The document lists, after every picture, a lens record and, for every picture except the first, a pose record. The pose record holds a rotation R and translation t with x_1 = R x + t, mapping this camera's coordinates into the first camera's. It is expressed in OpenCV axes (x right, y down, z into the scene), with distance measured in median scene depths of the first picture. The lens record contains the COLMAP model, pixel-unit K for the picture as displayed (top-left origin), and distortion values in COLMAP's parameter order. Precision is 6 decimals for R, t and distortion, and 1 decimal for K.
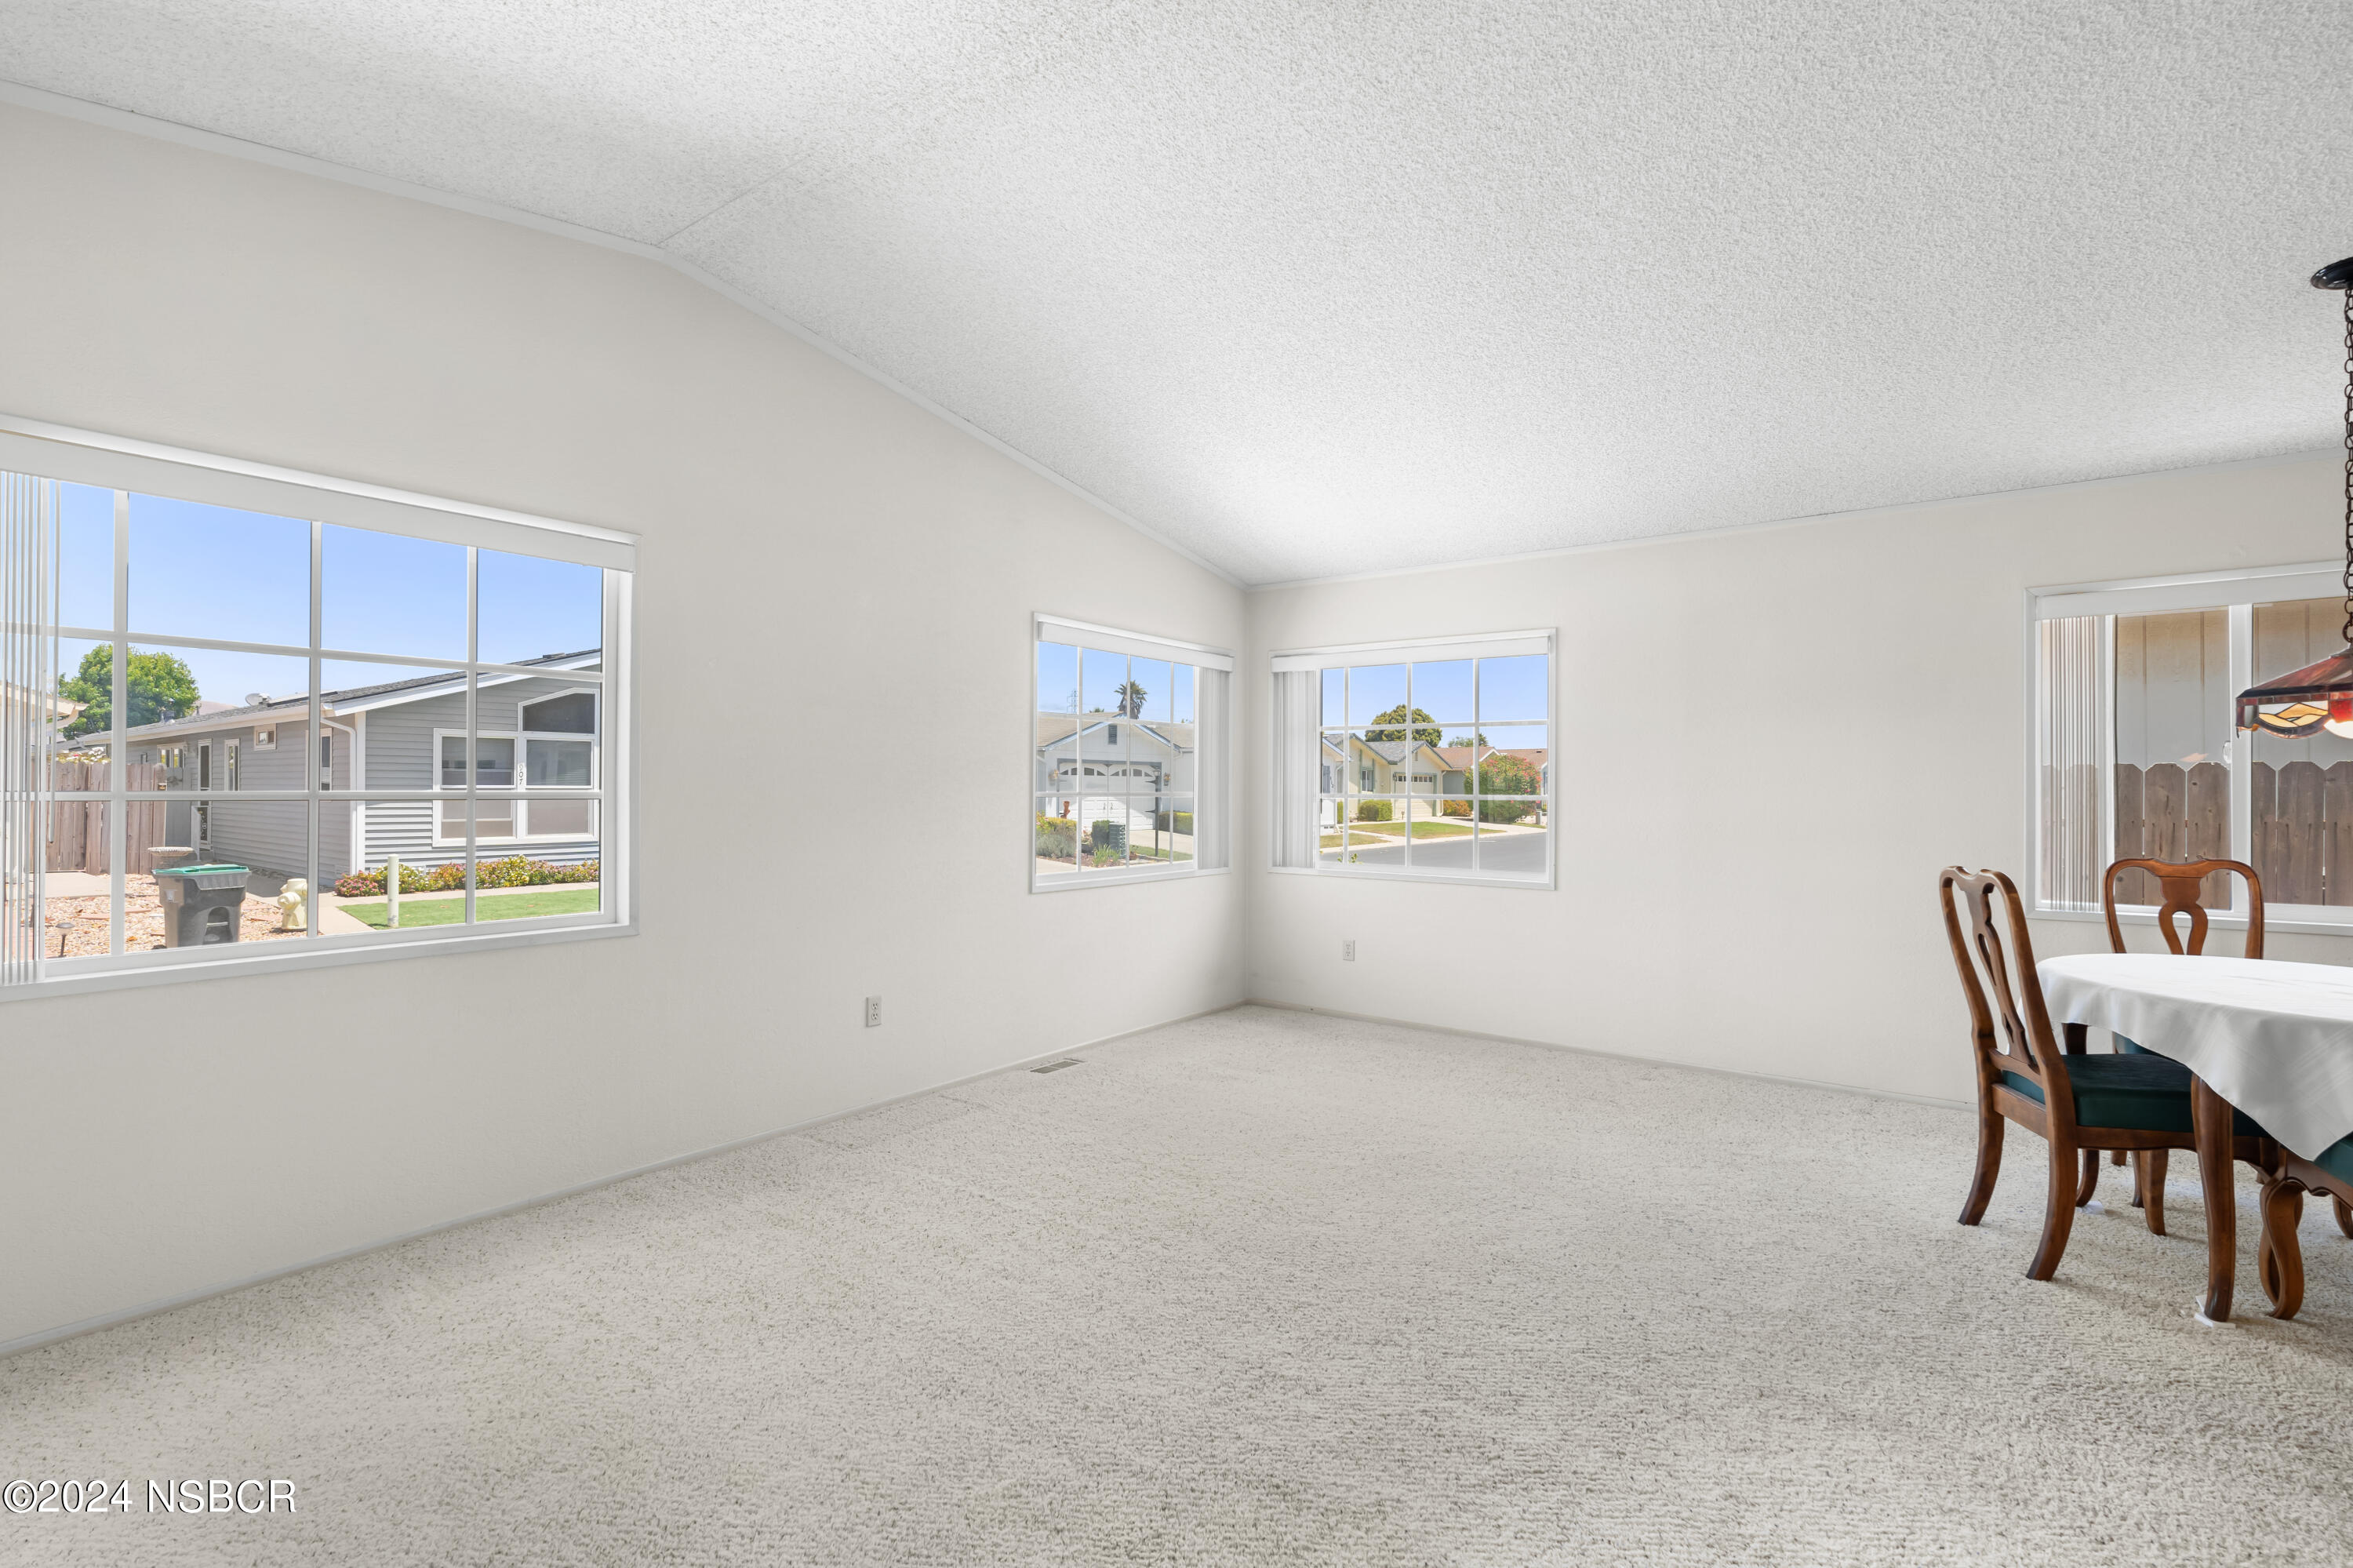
lens RADIAL K [[1083.3, 0, 1154.0], [0, 1083.3, 789.3], [0, 0, 1]] dist [-0.010701, 0.003156]
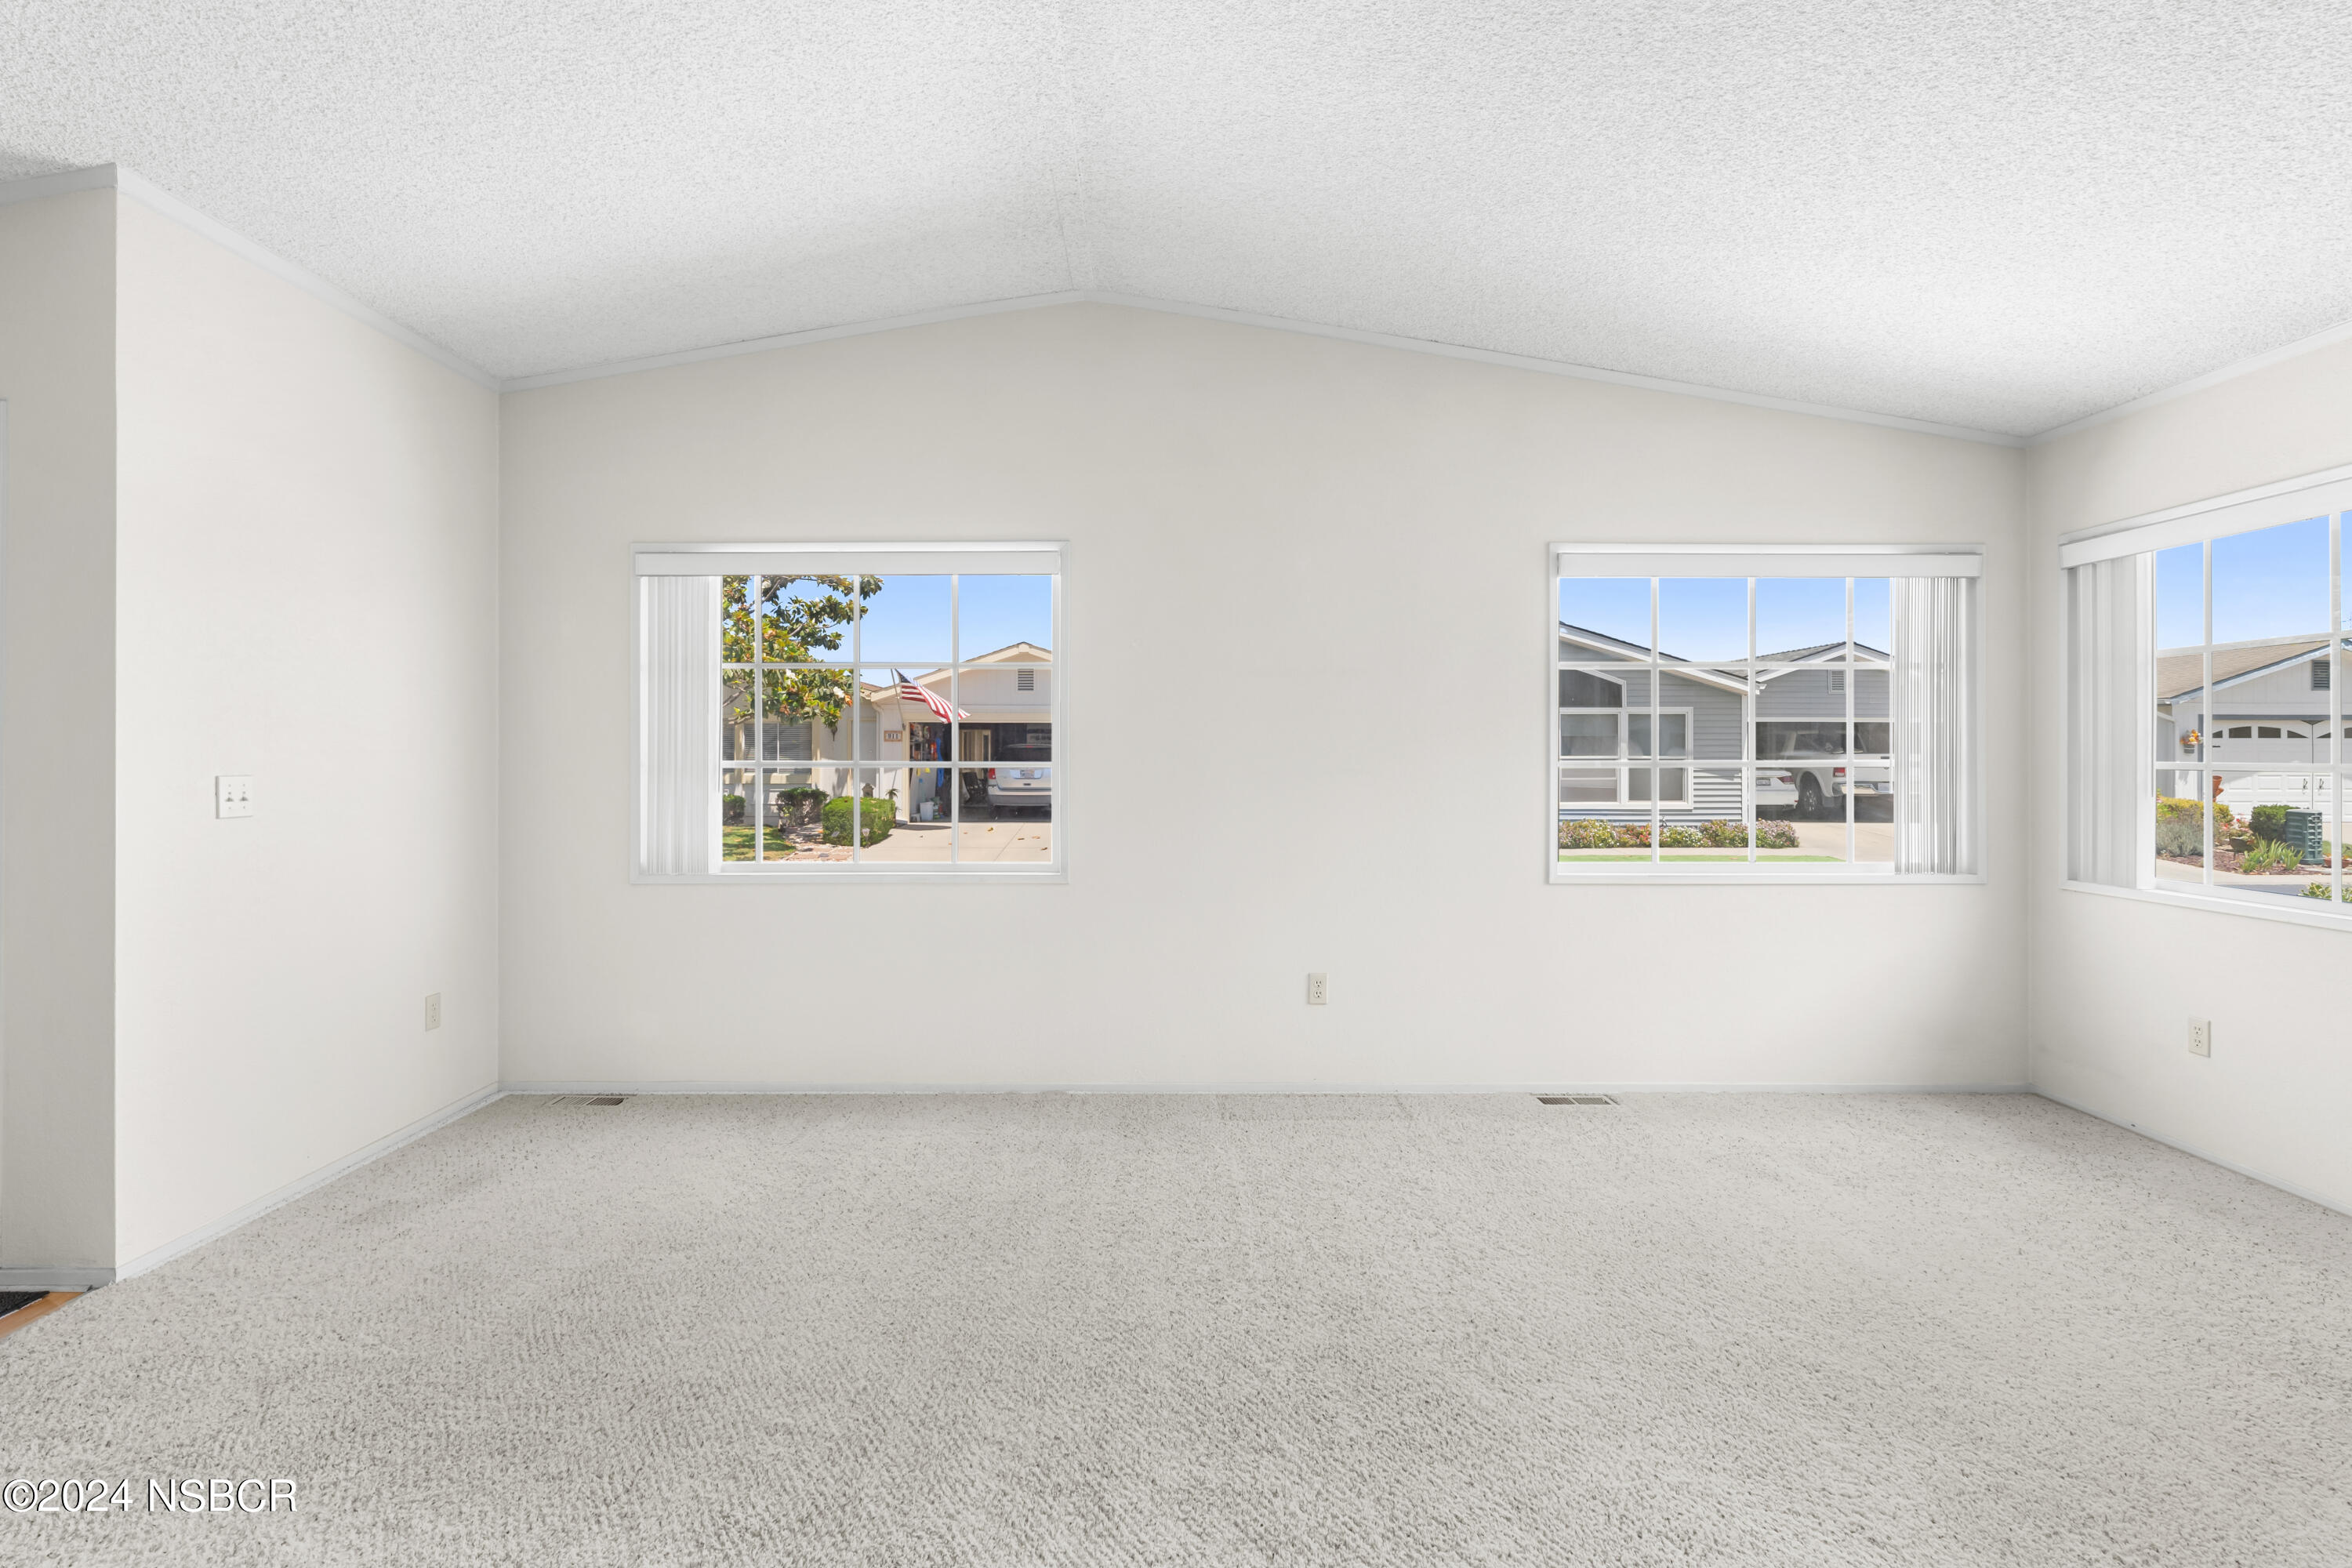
lens RADIAL K [[1082.8, 0, 1154.0], [0, 1082.8, 762.1], [0, 0, 1]] dist [-0.010701, 0.003156]
pose [[0.603122, -0.001904, -0.797647, 0.442846], [0.002948, 0.999996, -0.000157, 0.002987], [0.797643, -0.002257, 0.603125, 0.319133]]
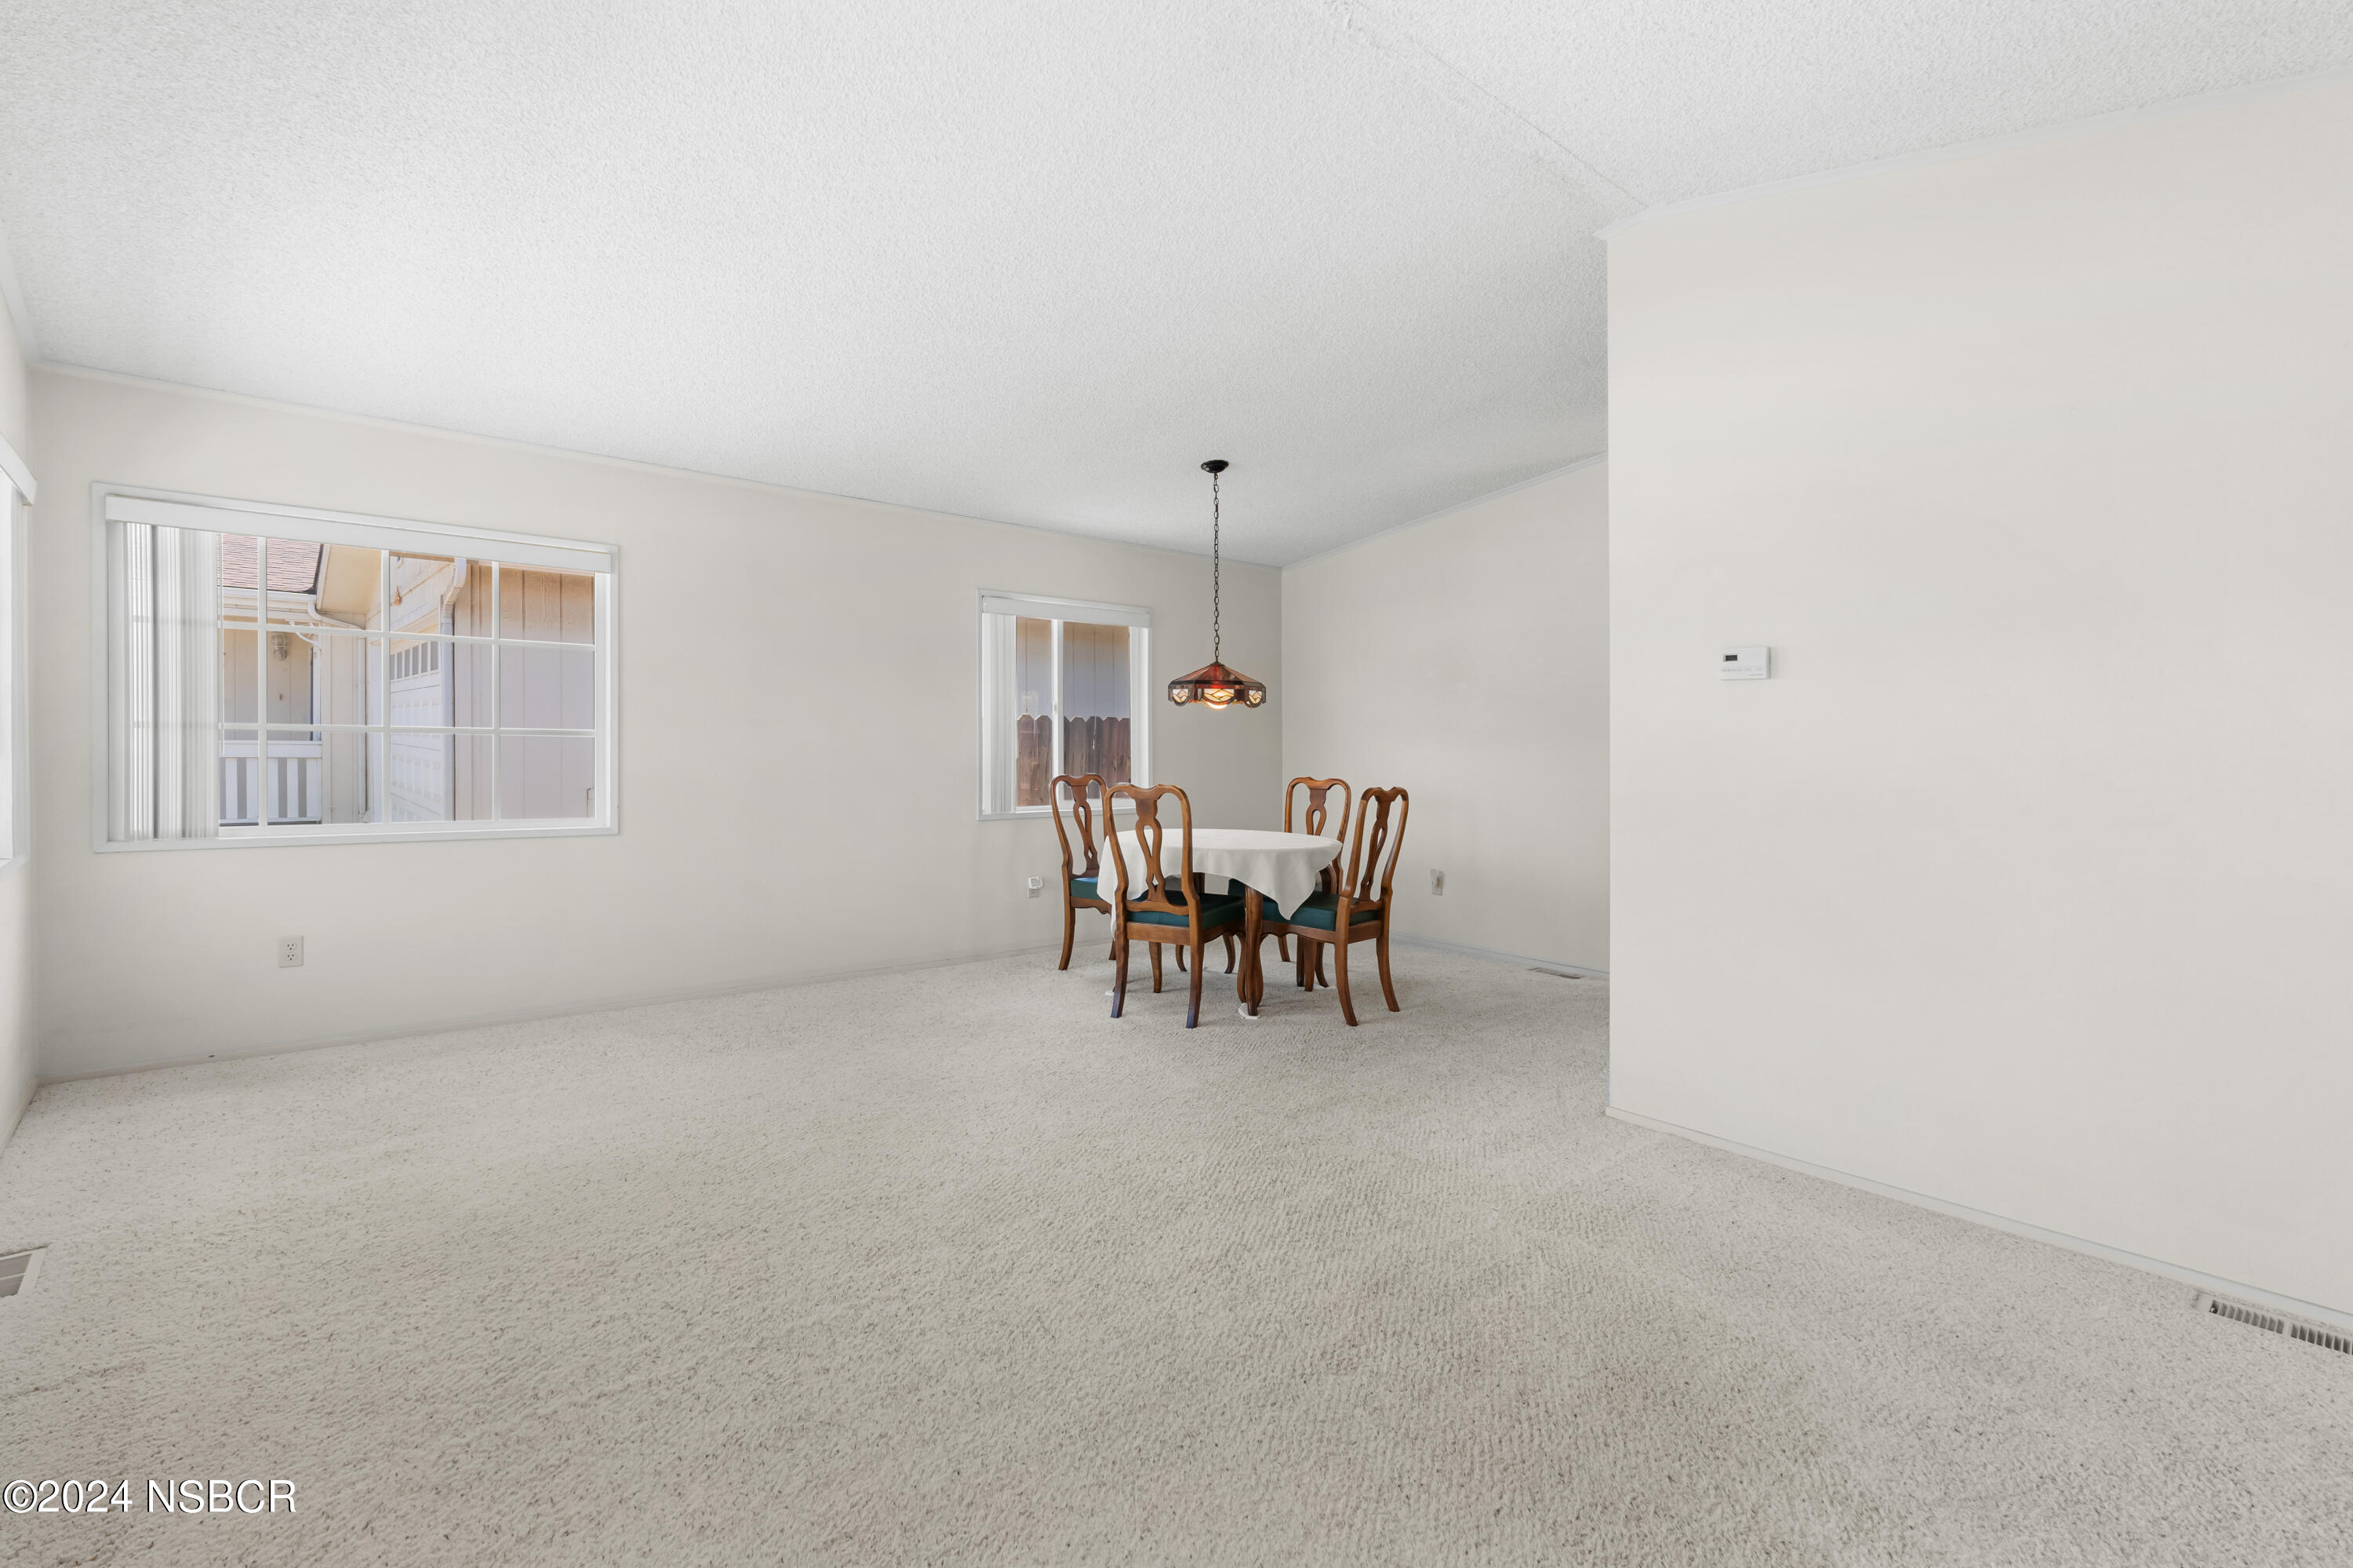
lens RADIAL K [[1083.3, 0, 1190.8], [0, 1083.3, 730.3], [0, 0, 1]] dist [-0.010701, 0.003156]
pose [[0.193234, 0.010947, 0.981092, -0.566971], [-0.018646, 0.999798, -0.007483, 0.005303], [-0.980975, -0.016847, 0.193400, 0.472033]]
